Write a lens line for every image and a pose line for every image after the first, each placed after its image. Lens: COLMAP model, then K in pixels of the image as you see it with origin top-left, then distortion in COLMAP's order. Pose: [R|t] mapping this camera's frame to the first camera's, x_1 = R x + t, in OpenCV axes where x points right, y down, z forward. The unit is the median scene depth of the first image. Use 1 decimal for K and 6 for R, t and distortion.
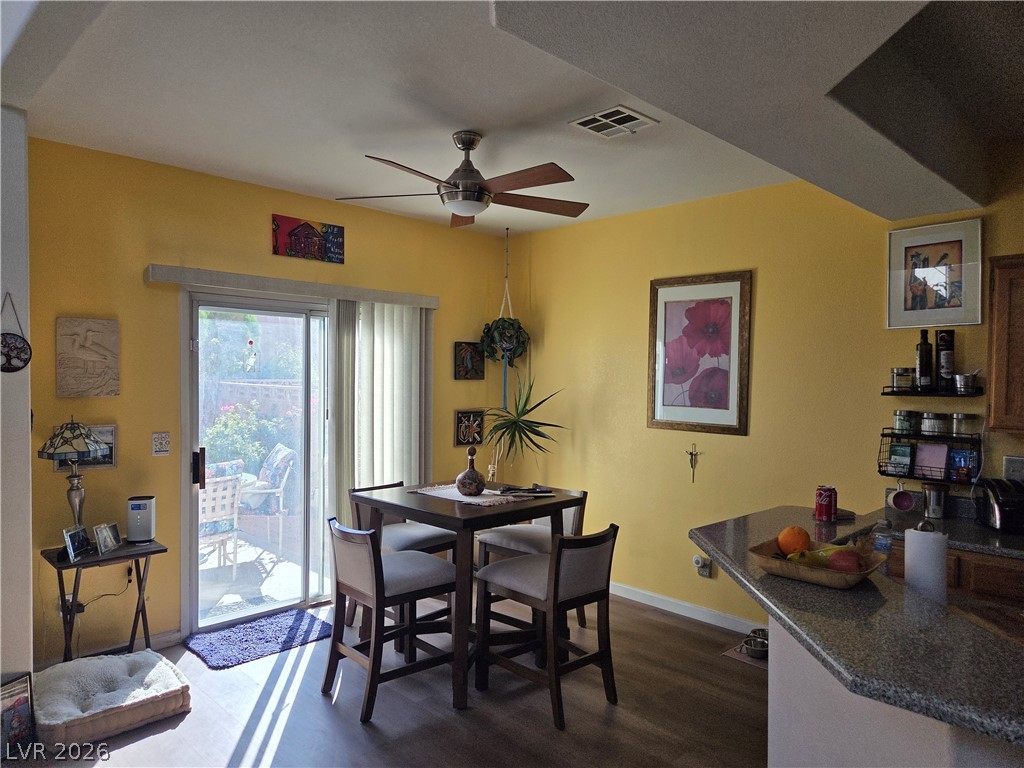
lens RADIAL K [[683.9, 0, 495.8], [0, 683.9, 392.2], [0, 0, 1]] dist [0.047347, -0.018602]
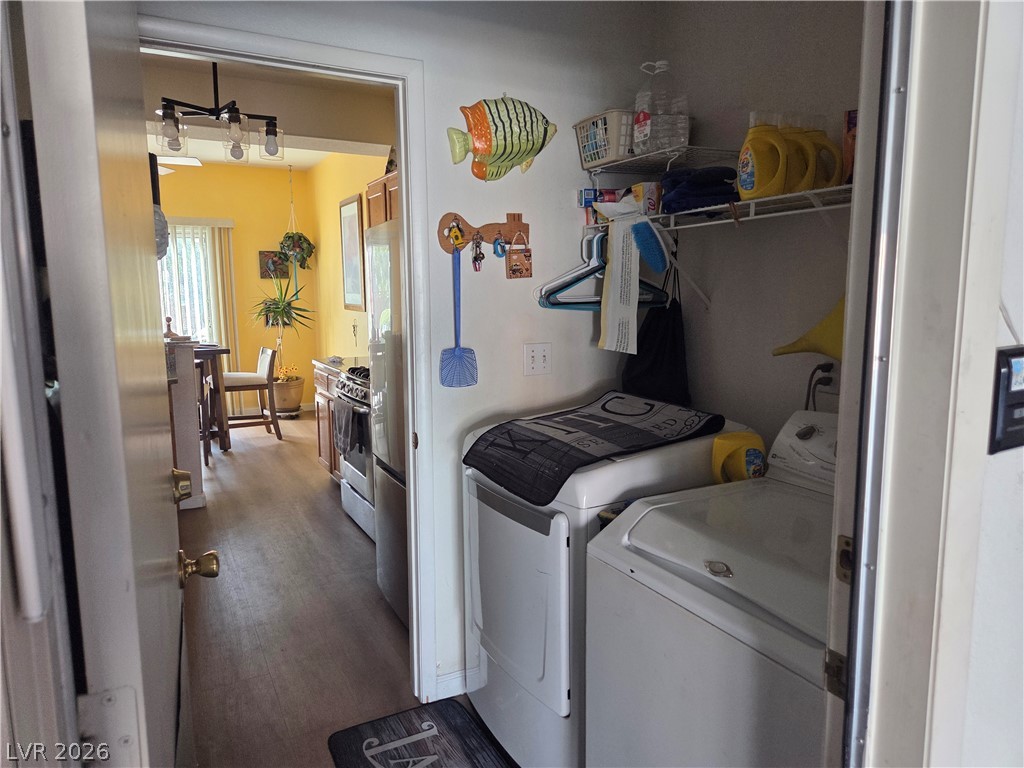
lens RADIAL K [[683.9, 0, 511.8], [0, 683.9, 384.4], [0, 0, 1]] dist [0.047347, -0.018602]
pose [[0.961131, 0.023578, -0.275085, 1.040969], [0.007777, 0.993640, 0.112339, 0.054555], [0.275984, -0.110112, 0.954834, -0.299812]]
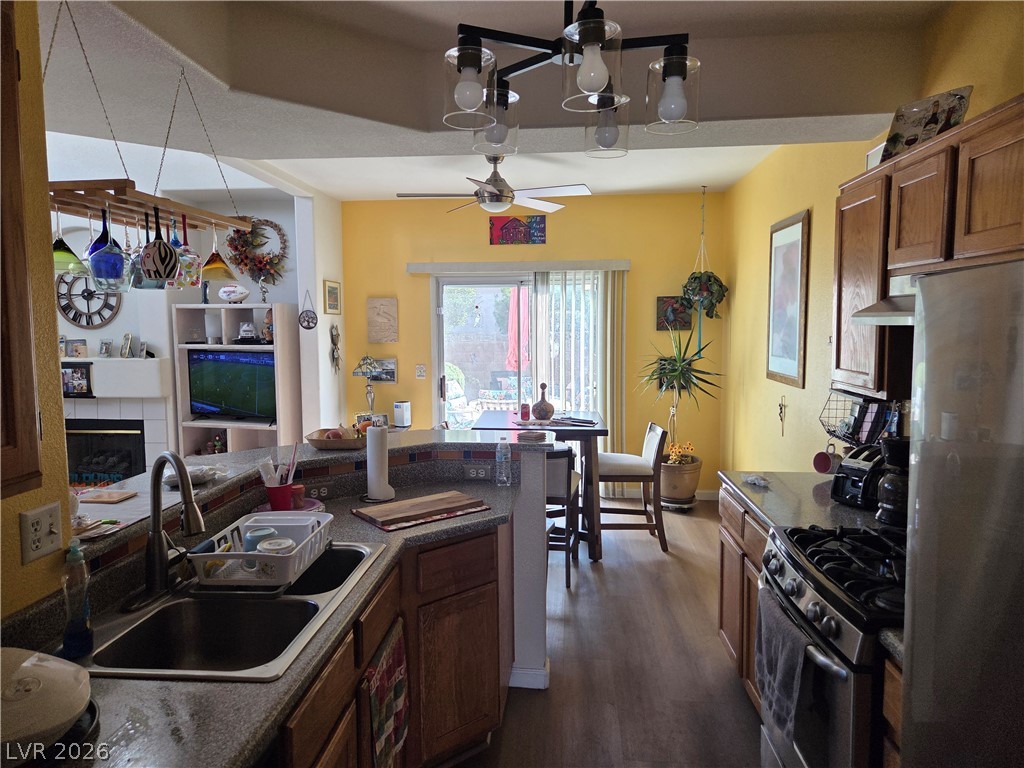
lens RADIAL K [[683.9, 0, 502.1], [0, 683.9, 383.3], [0, 0, 1]] dist [0.047347, -0.018602]
pose [[0.653689, 0.051276, -0.755025, 0.793401], [-0.005618, 0.998003, 0.062913, -0.000982], [0.756743, -0.036884, 0.652671, 0.072519]]
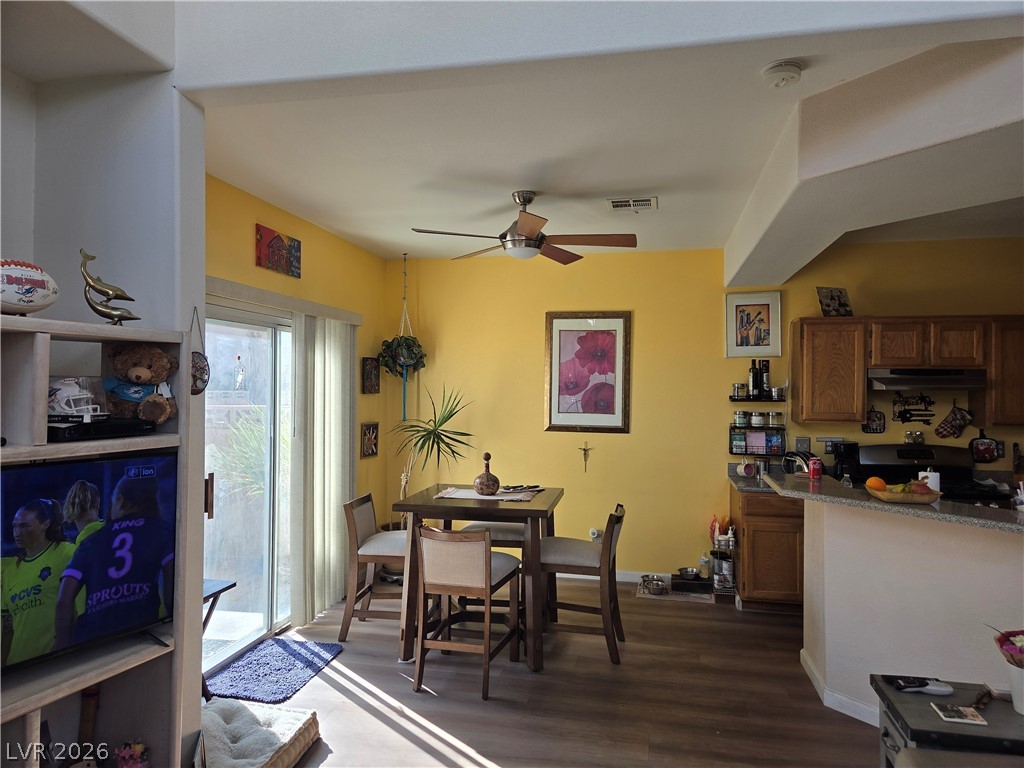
lens RADIAL K [[683.9, 0, 507.2], [0, 683.9, 382.3], [0, 0, 1]] dist [0.047347, -0.018602]
pose [[0.828481, -0.003196, 0.560009, -0.572942], [0.017986, 0.999620, -0.020903, -0.012645], [-0.559729, 0.027390, 0.828223, 0.020673]]
